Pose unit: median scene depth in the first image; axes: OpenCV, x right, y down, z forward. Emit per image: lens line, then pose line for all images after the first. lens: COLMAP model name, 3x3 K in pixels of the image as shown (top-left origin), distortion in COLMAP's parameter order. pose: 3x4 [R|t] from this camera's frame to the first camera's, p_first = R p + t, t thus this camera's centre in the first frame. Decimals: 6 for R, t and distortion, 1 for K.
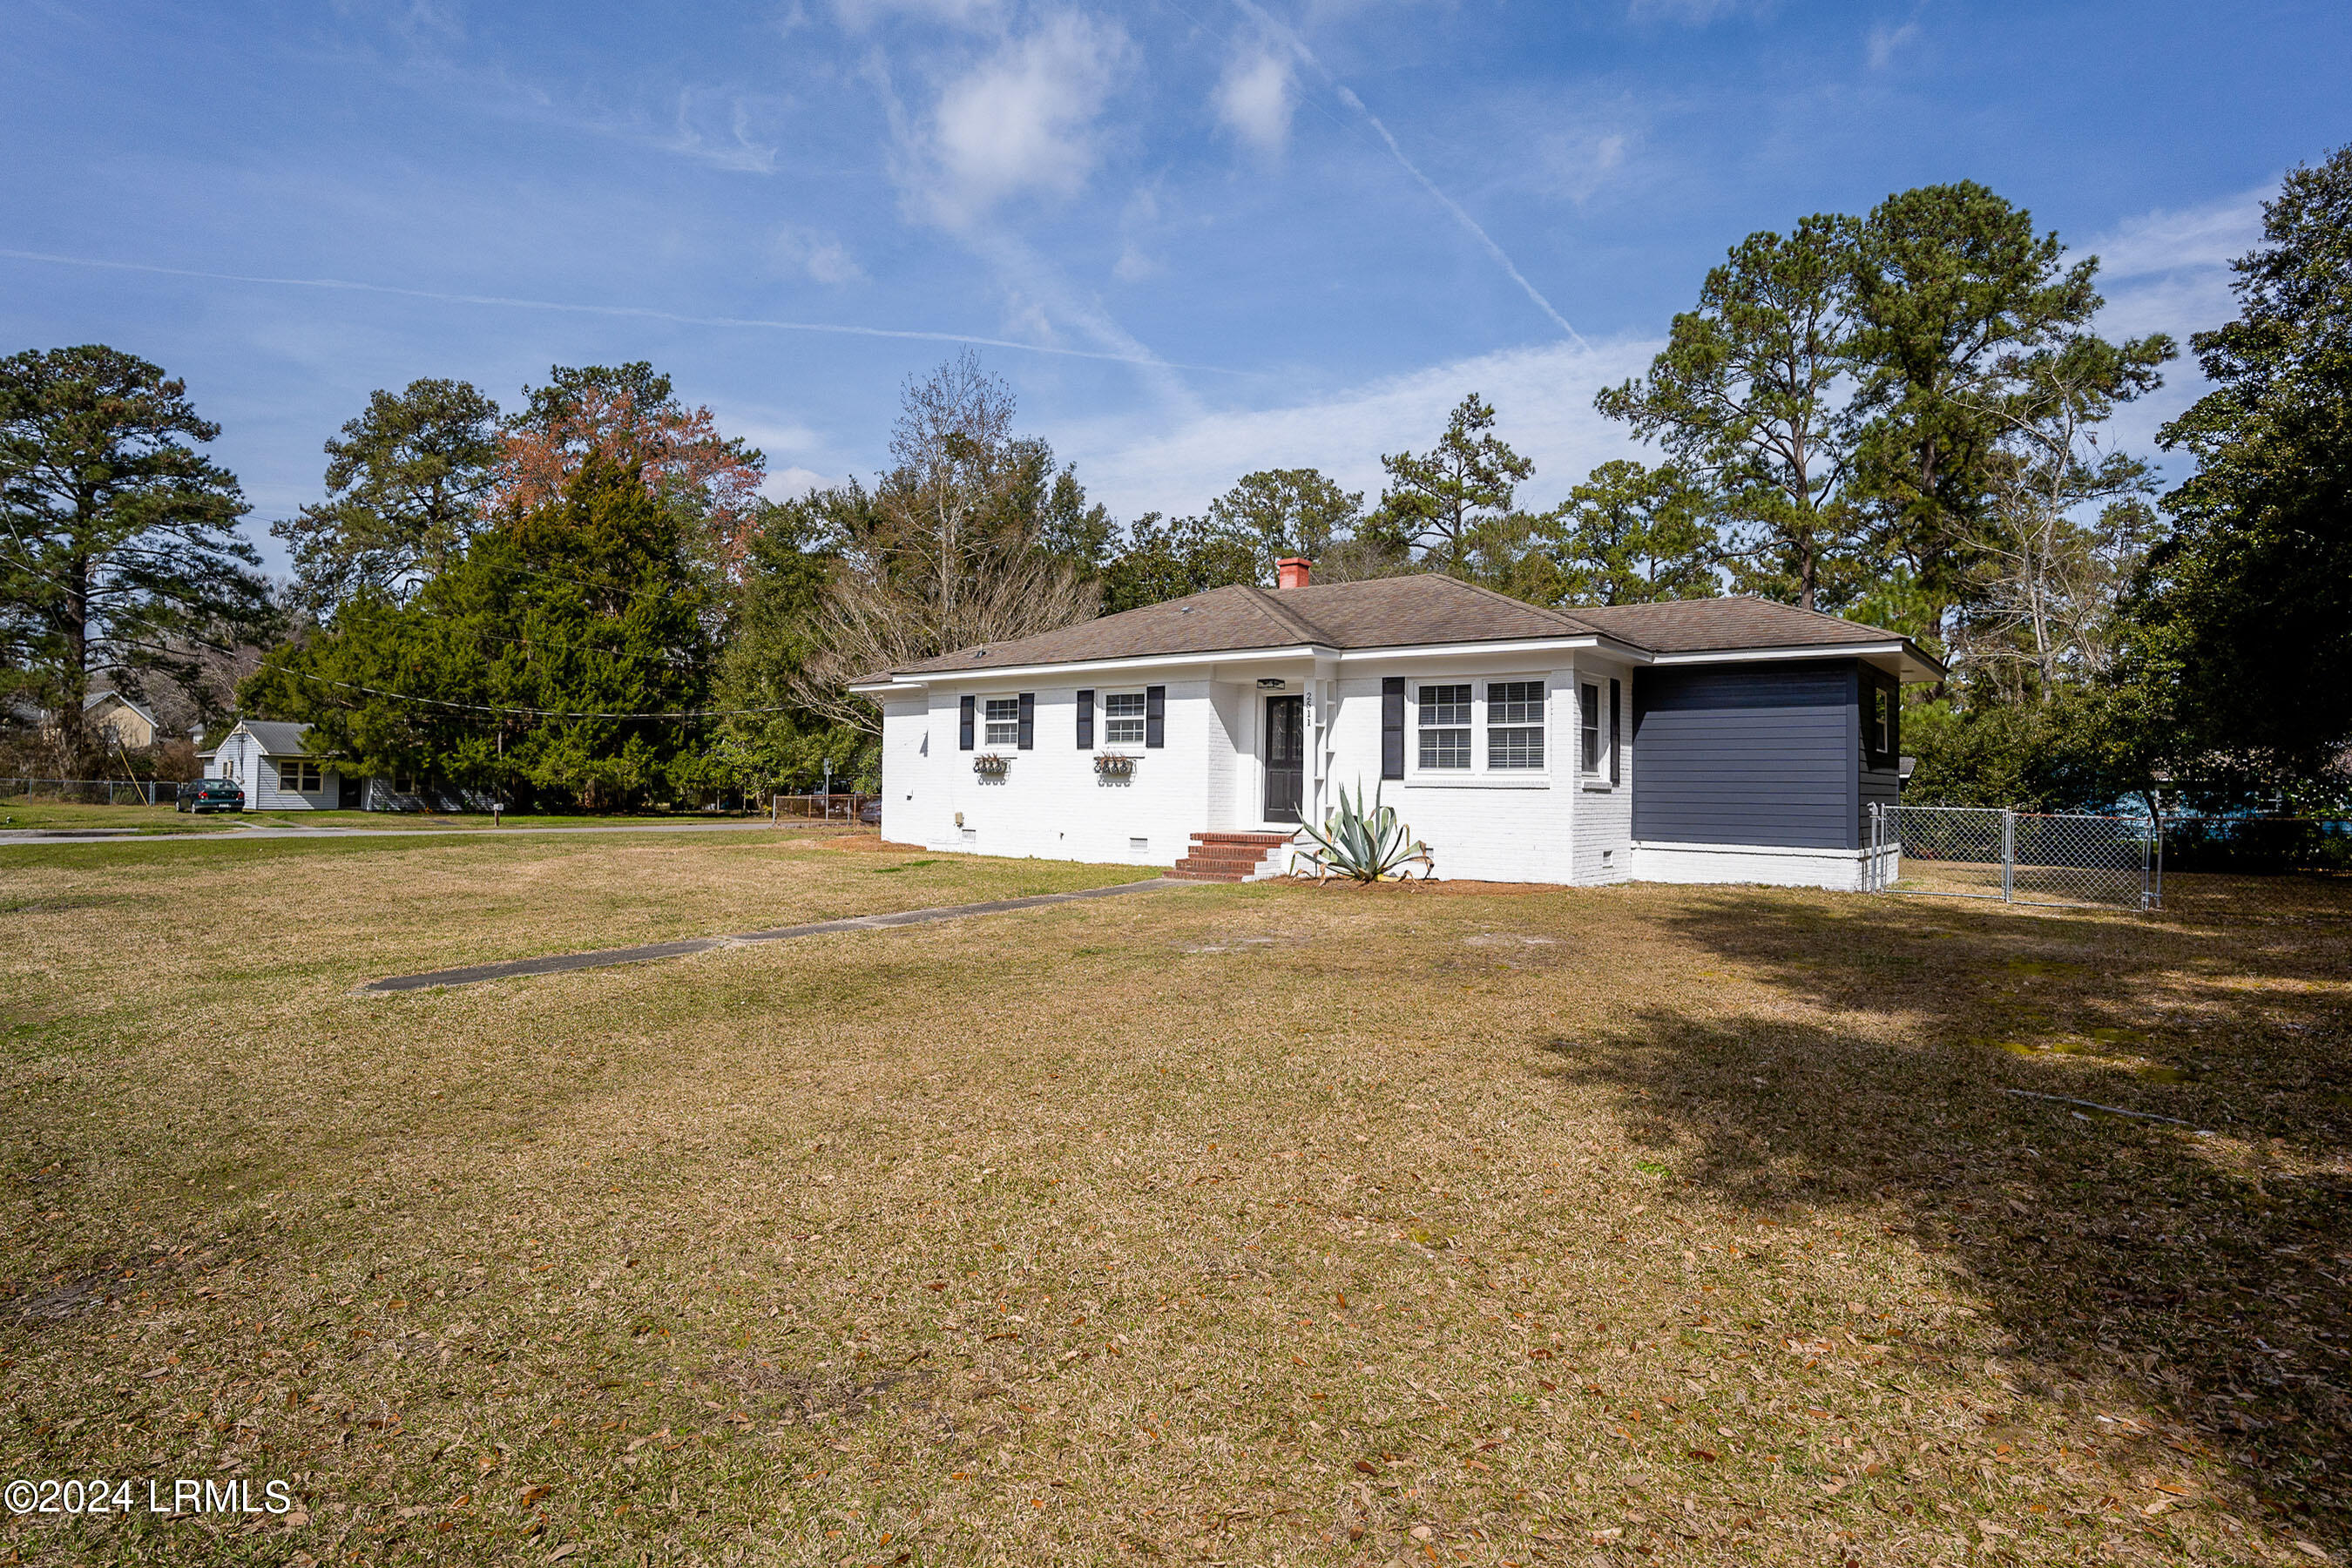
lens RADIAL K [[1230.7, 0, 1176.0], [0, 1230.7, 784.0], [0, 0, 1]] dist [-0.057125, 0.000458]
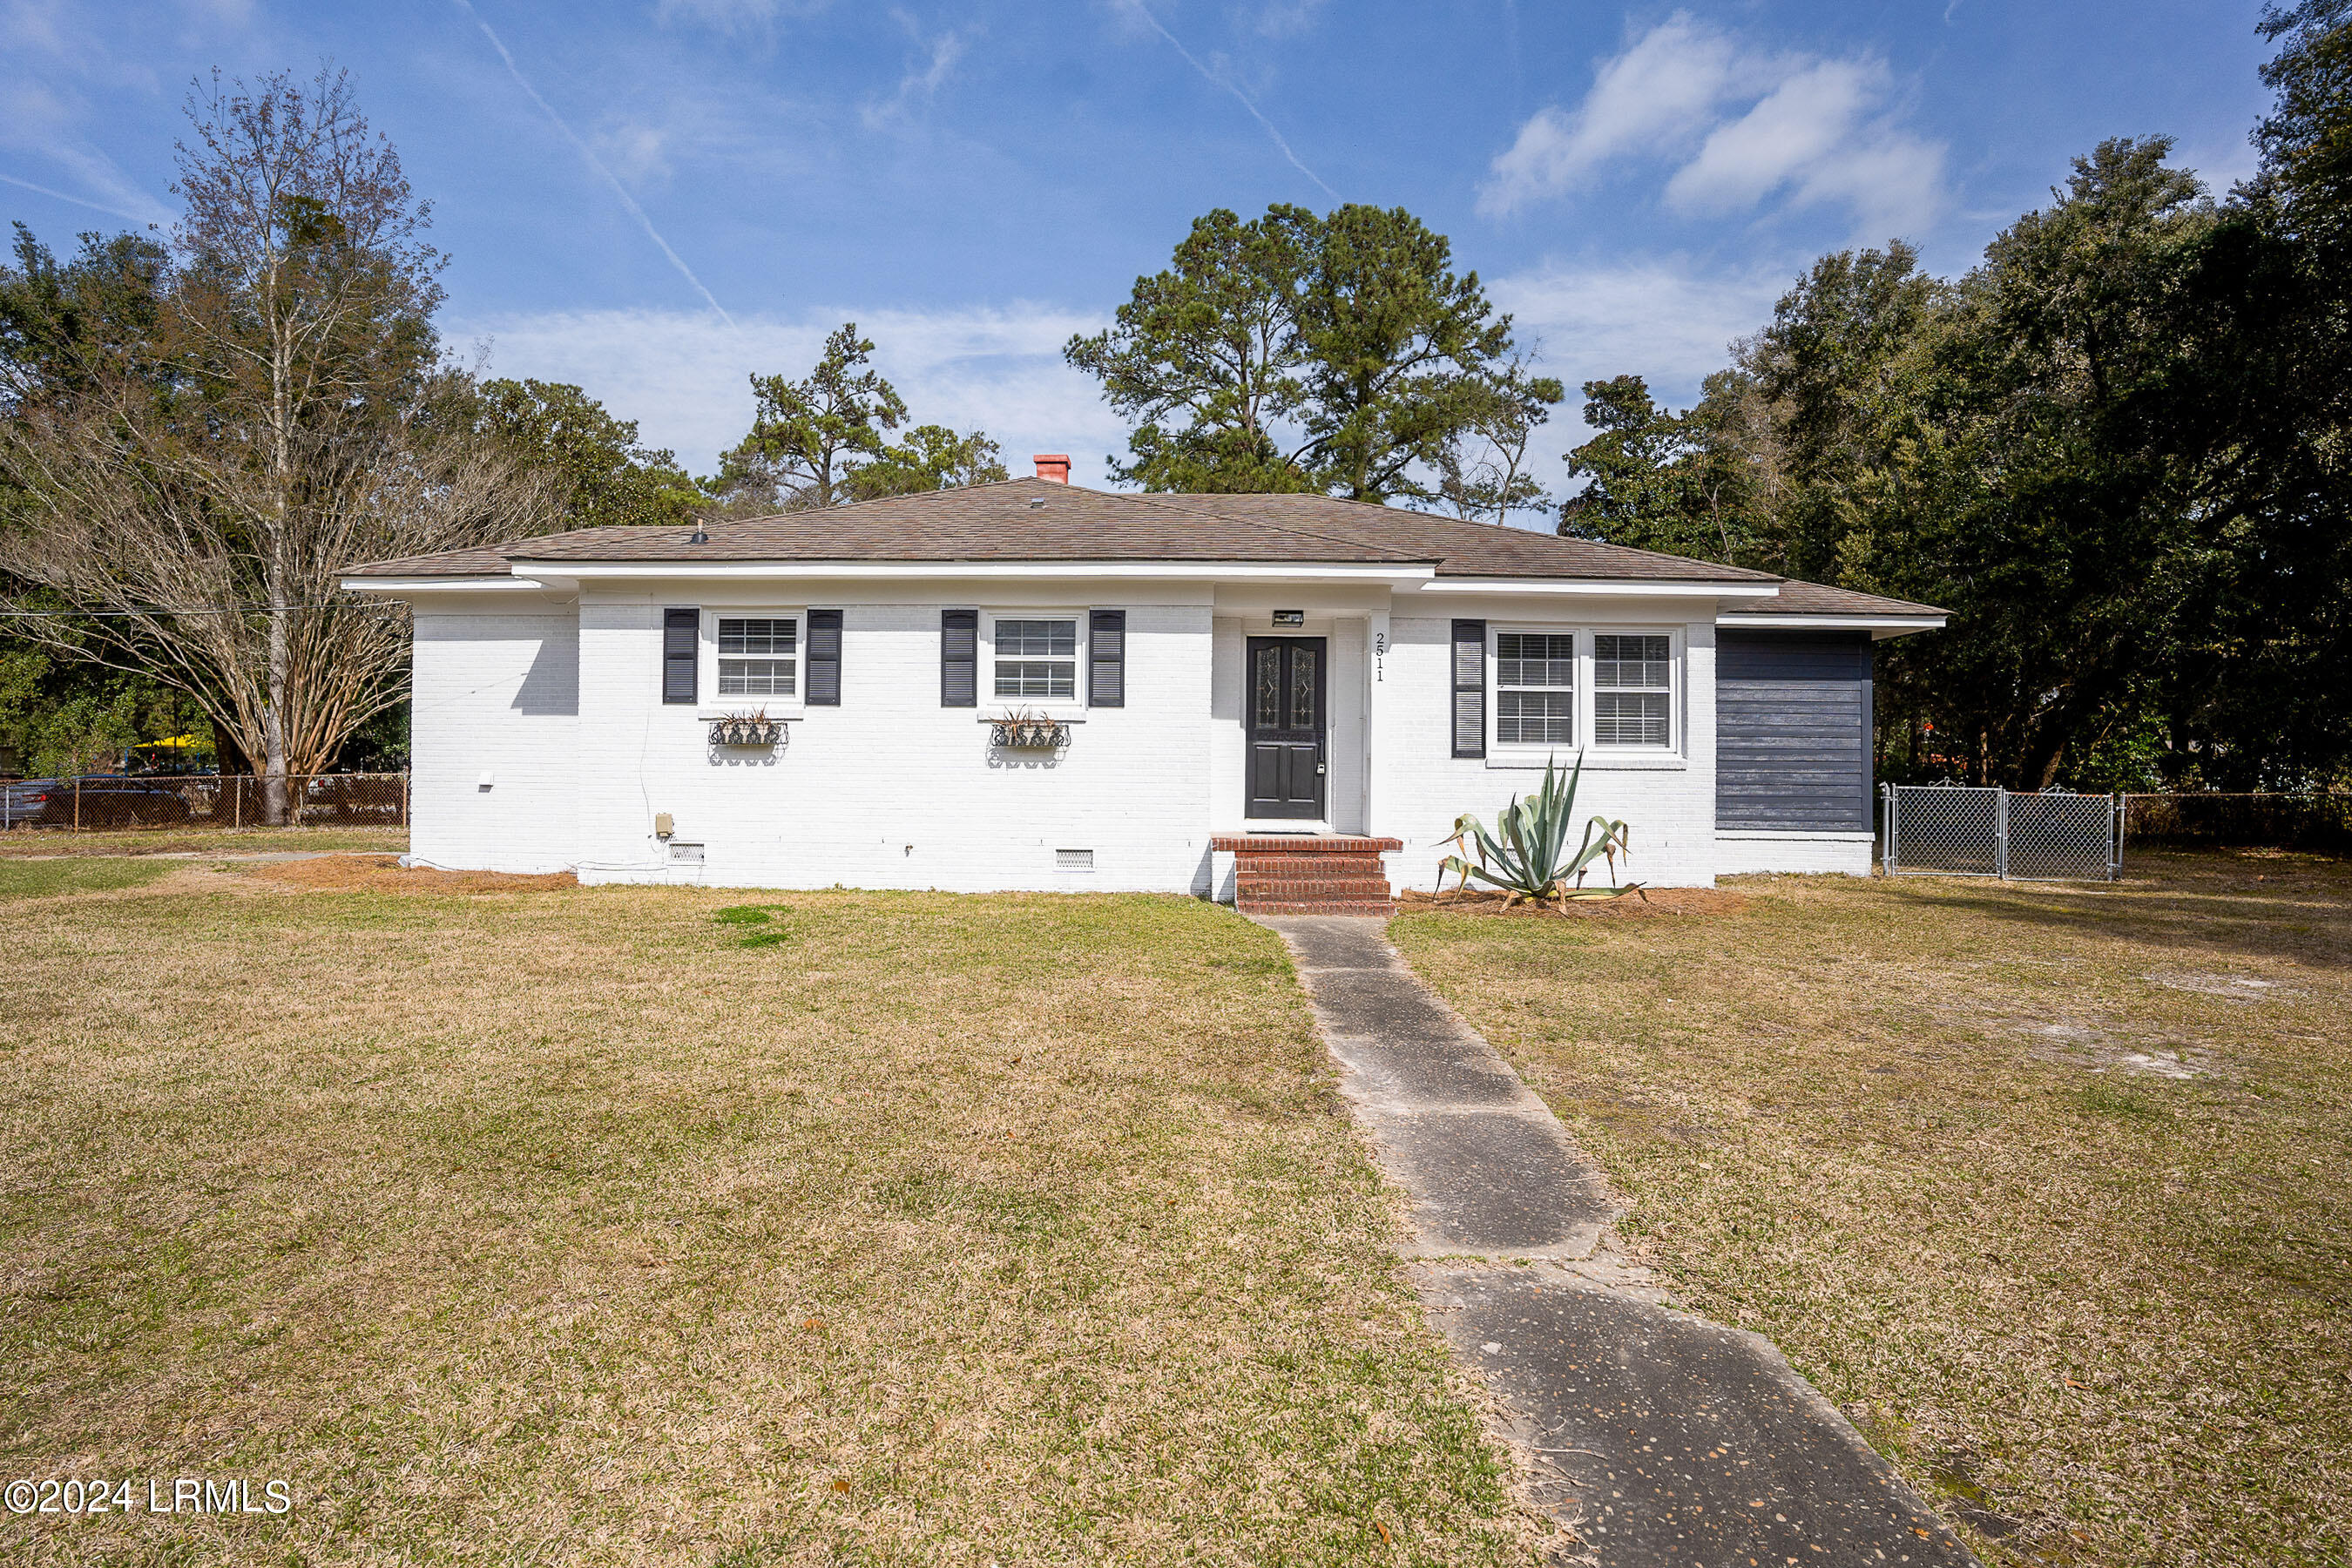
lens RADIAL K [[1221.1, 0, 1203.8], [0, 1221.1, 804.3], [0, 0, 1]] dist [-0.056843, 0.027721]
pose [[0.793482, -0.023651, 0.608134, -0.345305], [-0.000359, 0.999226, 0.039329, -0.003850], [-0.608593, -0.031425, 0.792860, 0.446908]]
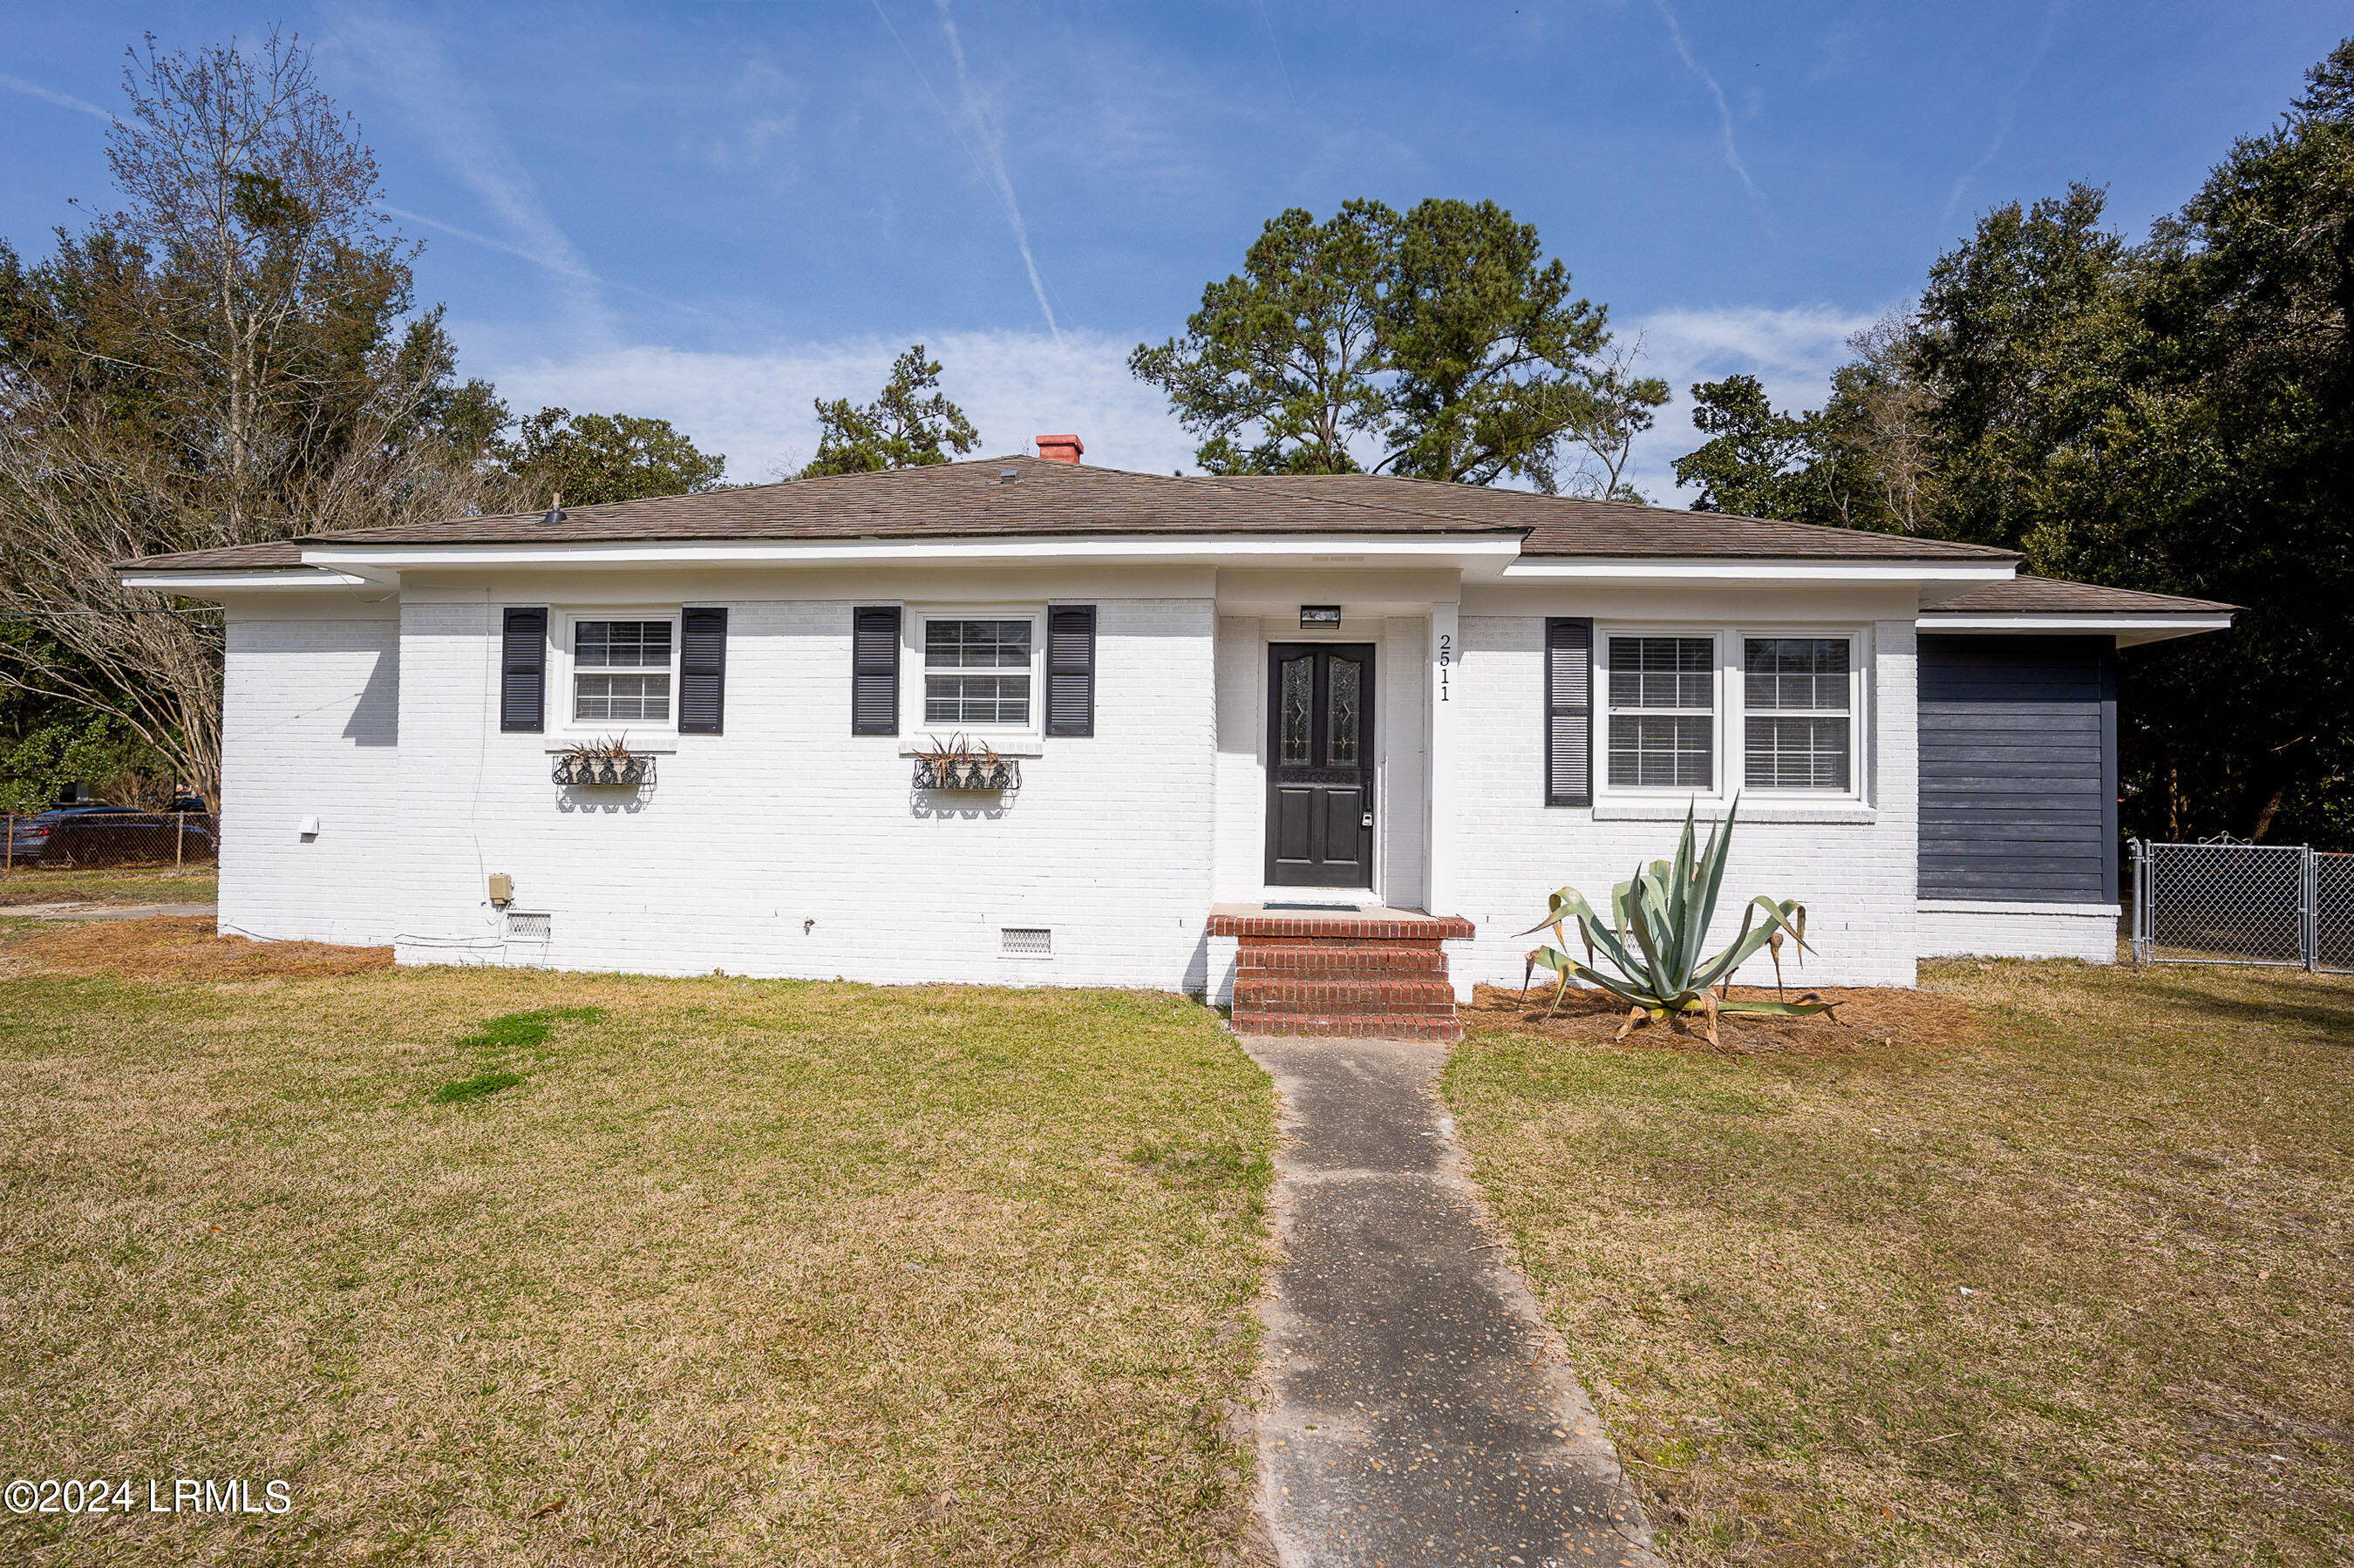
lens RADIAL K [[1222.0, 0, 1204.8], [0, 1222.0, 804.3], [0, 0, 1]] dist [-0.056843, 0.027721]
pose [[0.836297, -0.003815, 0.548264, -0.219106], [-0.003789, 0.999912, 0.012737, -0.009157], [-0.548264, -0.012729, 0.836208, 0.555572]]
